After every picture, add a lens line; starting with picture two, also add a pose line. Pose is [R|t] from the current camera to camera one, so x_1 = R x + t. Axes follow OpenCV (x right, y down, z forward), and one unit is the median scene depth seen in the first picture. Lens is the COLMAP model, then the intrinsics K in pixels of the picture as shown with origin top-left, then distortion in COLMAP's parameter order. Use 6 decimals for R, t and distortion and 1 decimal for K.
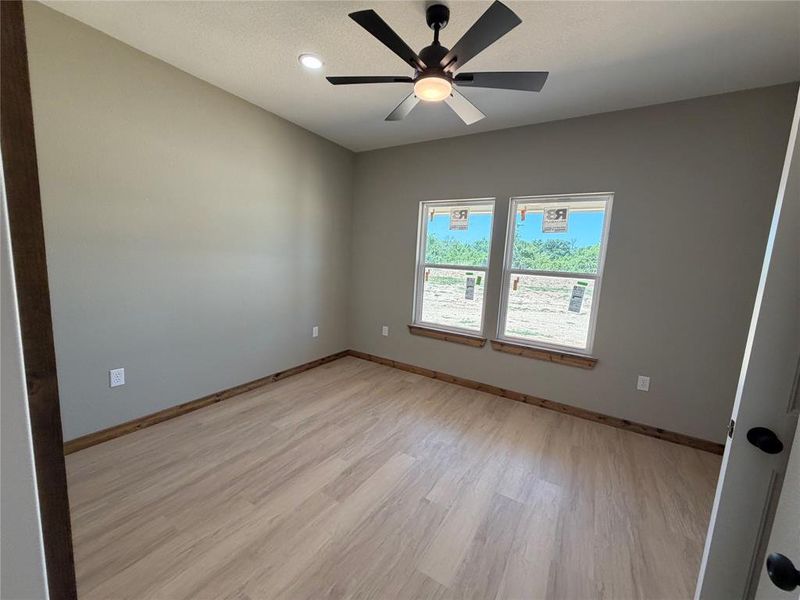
lens RADIAL K [[319.6, 0, 399.3], [0, 319.6, 298.8], [0, 0, 1]] dist [0.000343, -0.000193]
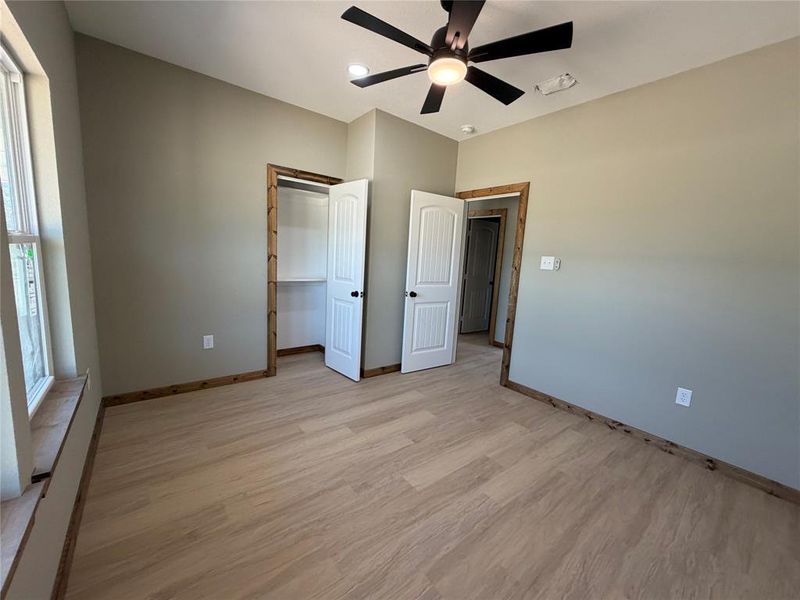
lens RADIAL K [[319.6, 0, 399.2], [0, 319.6, 300.8], [0, 0, 1]] dist [0.000343, -0.000193]
pose [[-0.934873, -0.152424, 0.320593, -0.143303], [-0.061777, 0.959199, 0.275900, -0.190446], [-0.349567, 0.238126, -0.906145, 1.663783]]
